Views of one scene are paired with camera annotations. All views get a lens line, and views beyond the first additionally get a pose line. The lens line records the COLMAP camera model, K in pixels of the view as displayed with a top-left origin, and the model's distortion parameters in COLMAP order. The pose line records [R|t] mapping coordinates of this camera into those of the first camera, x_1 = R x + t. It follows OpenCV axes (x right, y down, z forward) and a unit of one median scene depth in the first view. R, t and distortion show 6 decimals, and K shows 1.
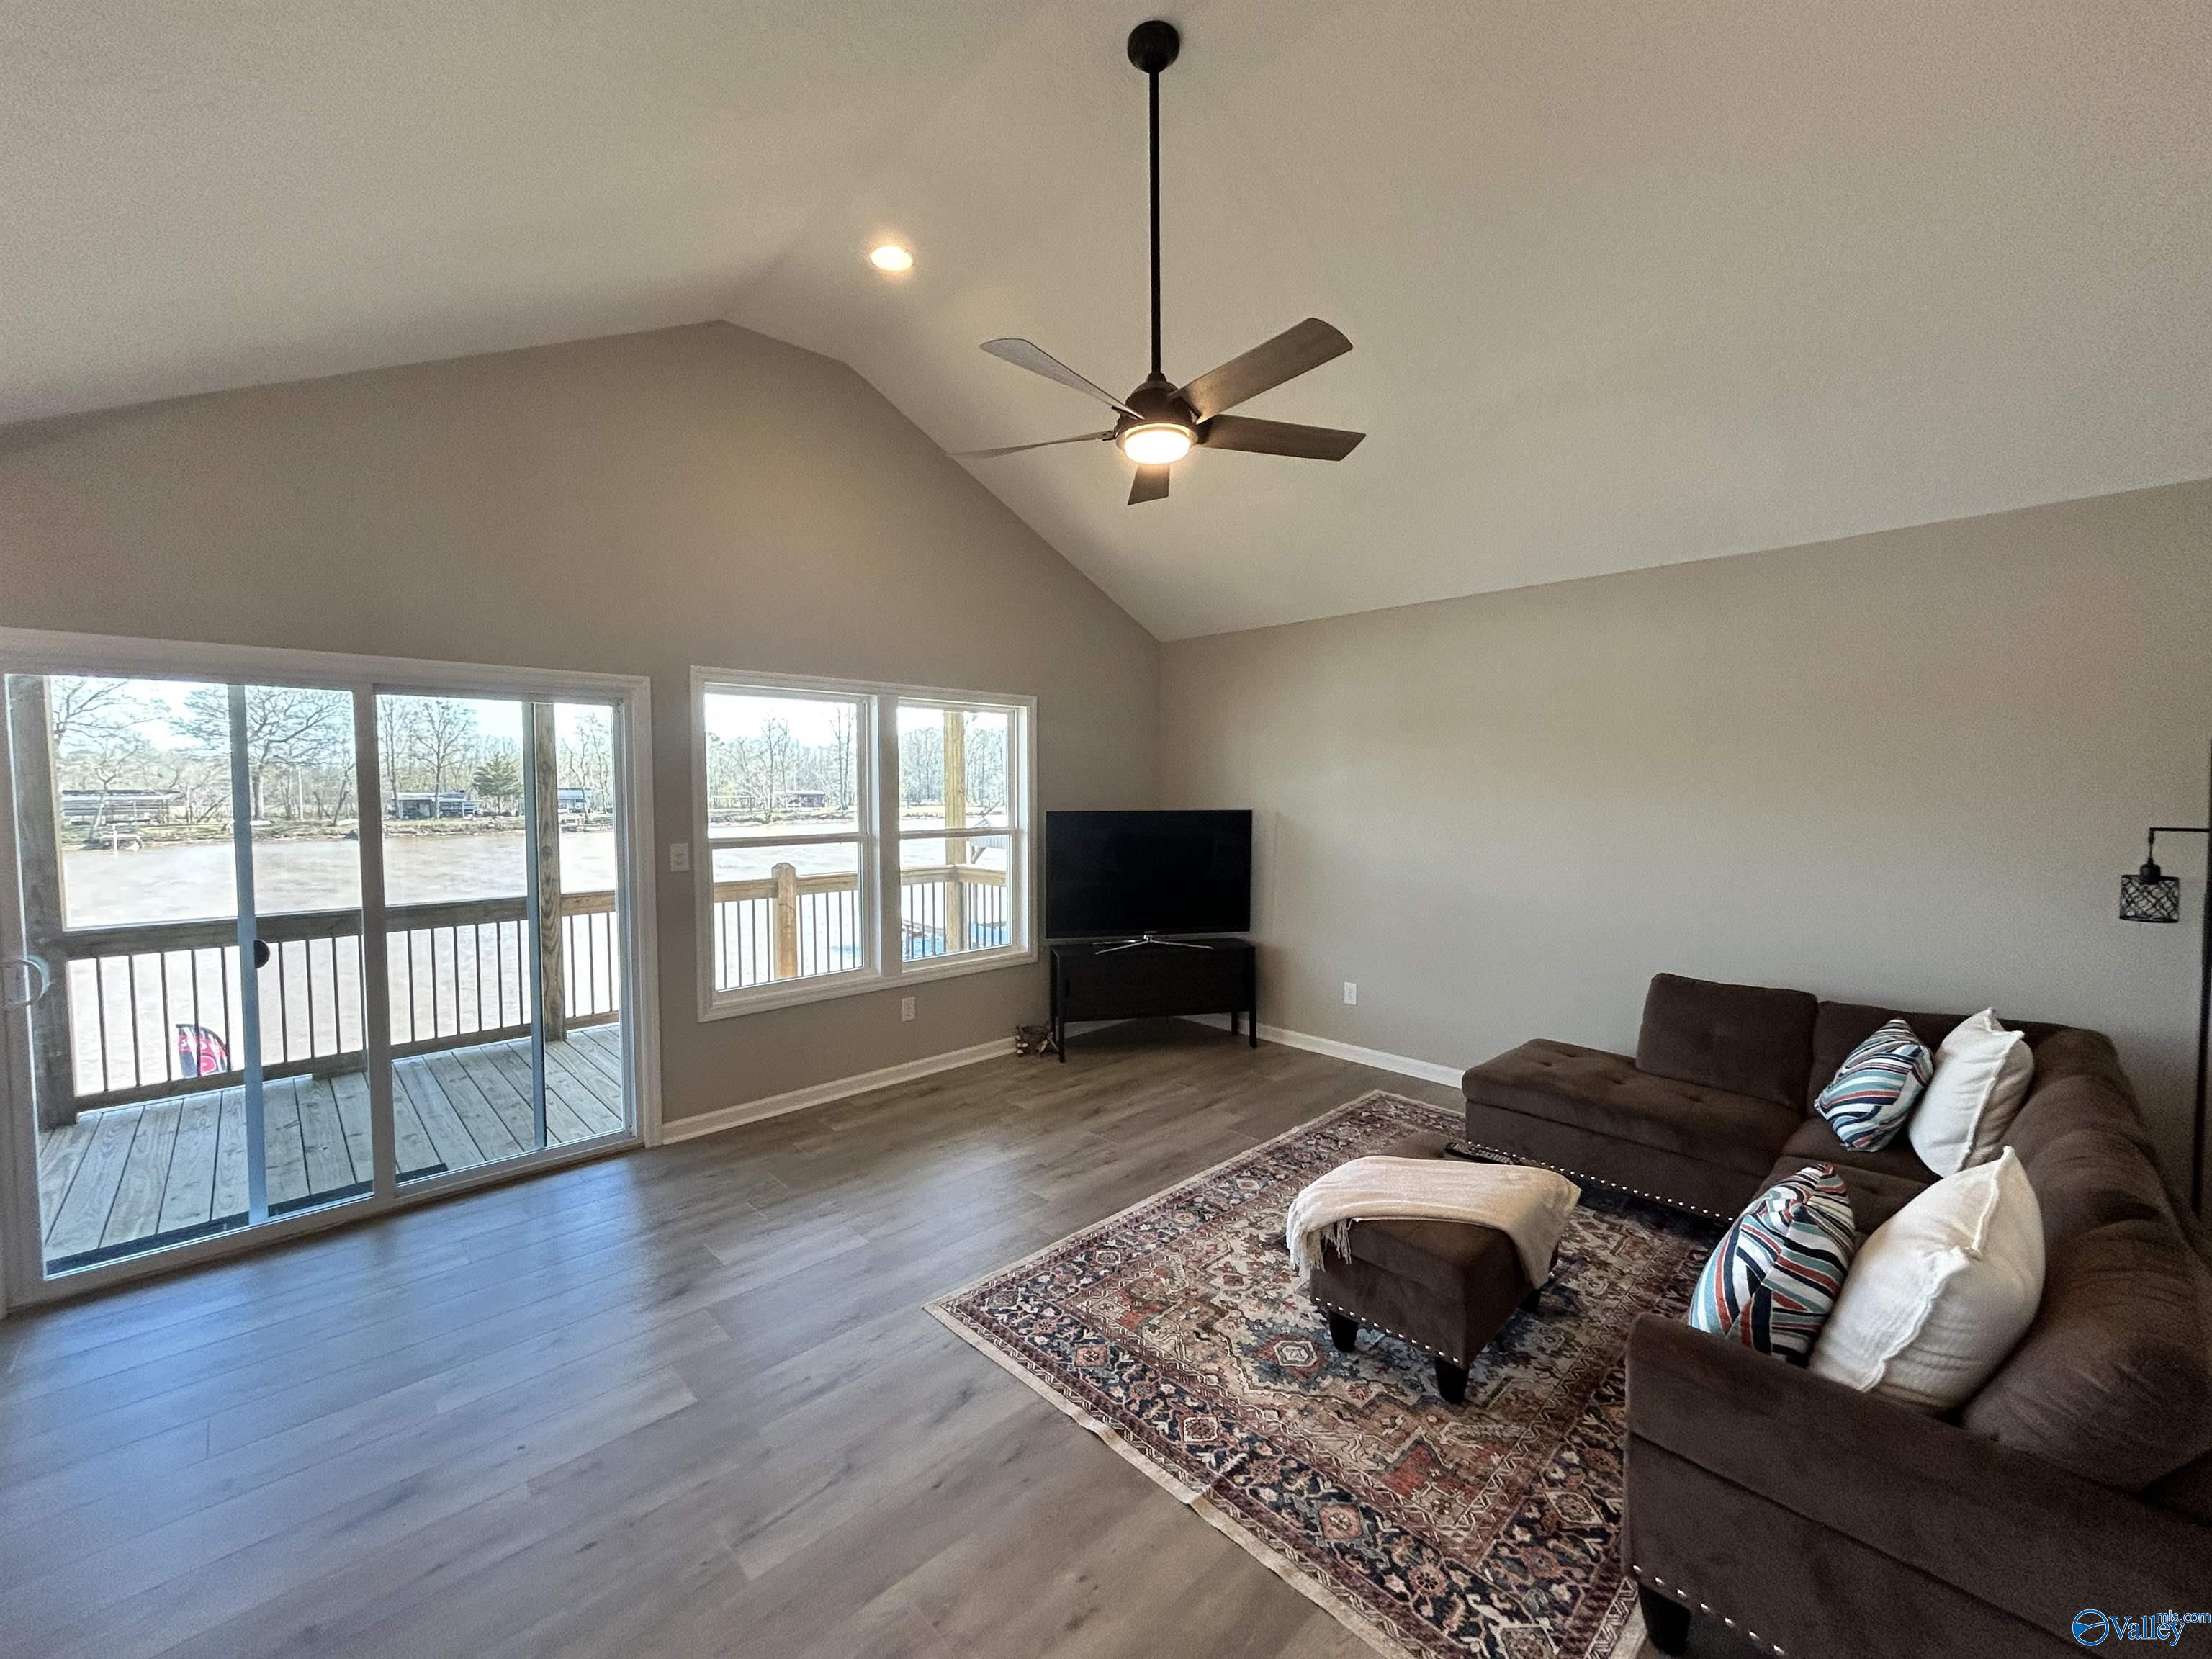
lens RADIAL K [[889.7, 0, 1106.0], [0, 889.7, 829.5], [0, 0, 1]] dist [0.000746, 0.000356]
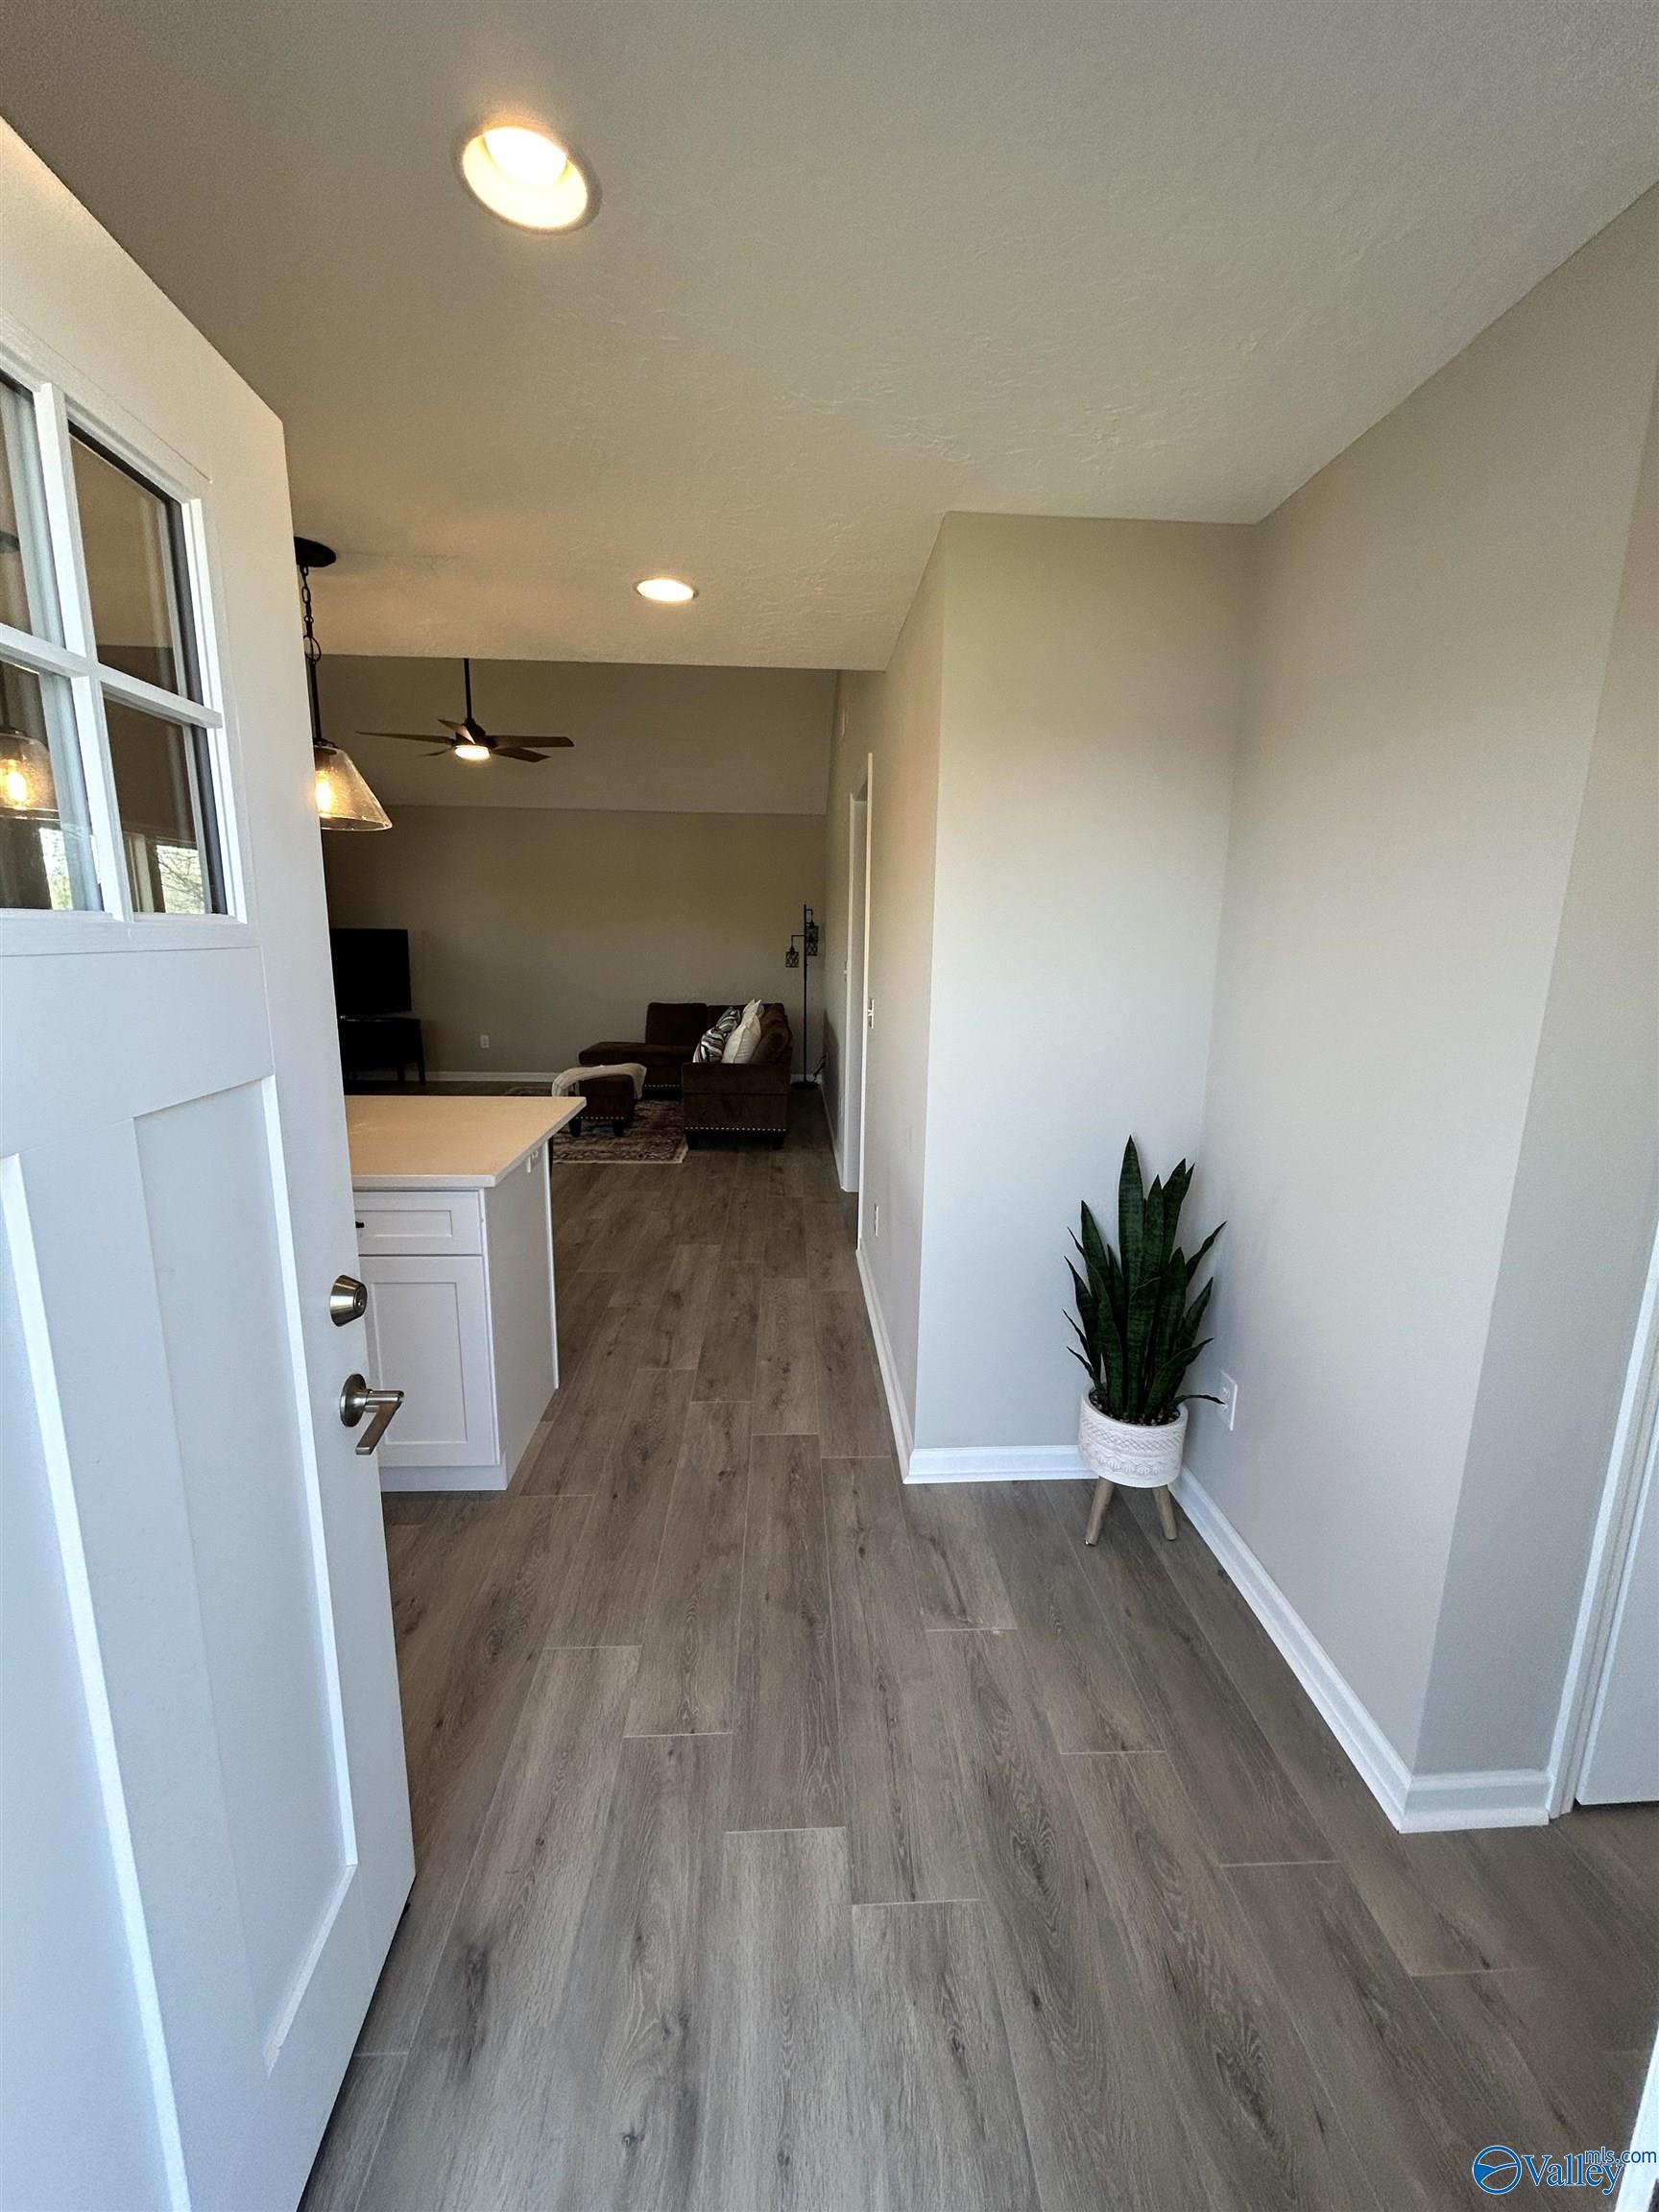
lens RADIAL K [[879.6, 0, 829.5], [0, 879.6, 1106.0], [0, 0, 1]] dist [-0.001976, 0.000656]
pose [[0.658682, -0.131072, 0.740917, -0.968945], [0.018723, 0.987261, 0.158006, 0.097943], [-0.752189, -0.090204, 0.652744, -1.038052]]
